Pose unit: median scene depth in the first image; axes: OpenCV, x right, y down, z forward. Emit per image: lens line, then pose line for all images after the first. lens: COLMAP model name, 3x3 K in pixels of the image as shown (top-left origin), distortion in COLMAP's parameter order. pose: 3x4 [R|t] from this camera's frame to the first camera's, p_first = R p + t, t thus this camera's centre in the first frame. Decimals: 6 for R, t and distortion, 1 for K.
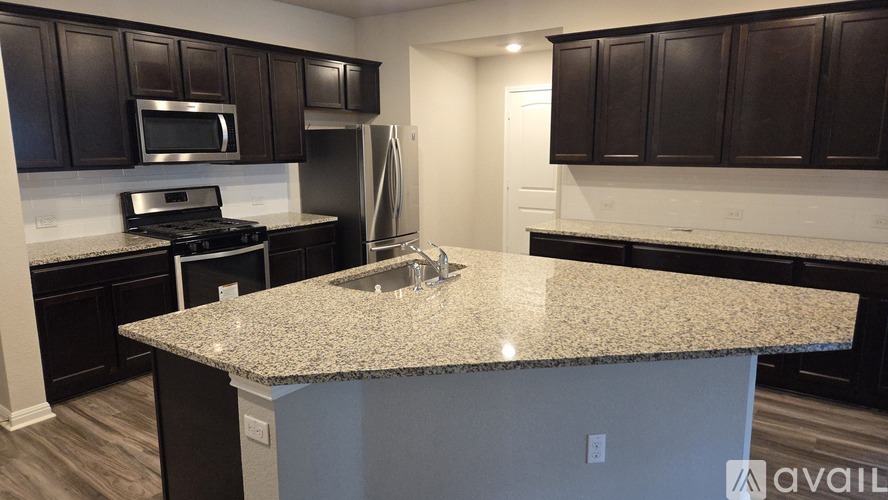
lens RADIAL K [[594.3, 0, 436.1], [0, 594.3, 252.3], [0, 0, 1]] dist [0.086115, -0.076900]
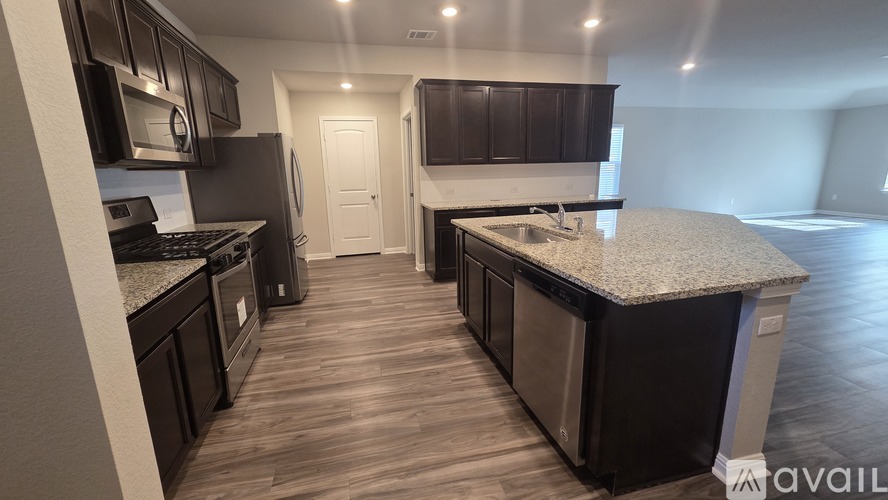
lens RADIAL K [[362.5, 0, 440.0], [0, 362.5, 246.6], [0, 0, 1]] dist [0.013797, -0.000016]
pose [[0.640838, -0.173385, 0.747840, -0.562111], [0.163265, 0.982657, 0.087922, -0.024707], [-0.750114, 0.065752, 0.658032, 0.426787]]
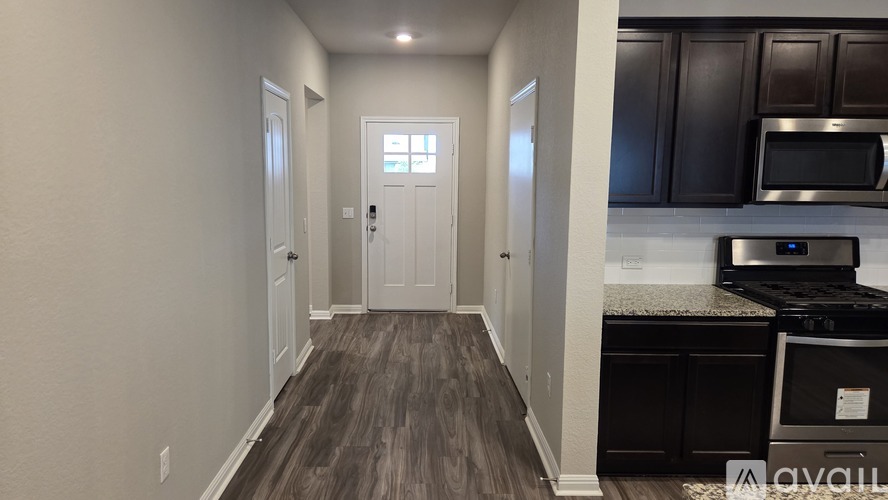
lens RADIAL K [[594.3, 0, 436.1], [0, 594.3, 252.3], [0, 0, 1]] dist [0.086115, -0.076900]
pose [[0.609043, 0.112357, -0.785139, -0.122062], [-0.158696, 0.987160, 0.018164, -0.033944], [0.777099, 0.113536, 0.619054, 0.219348]]
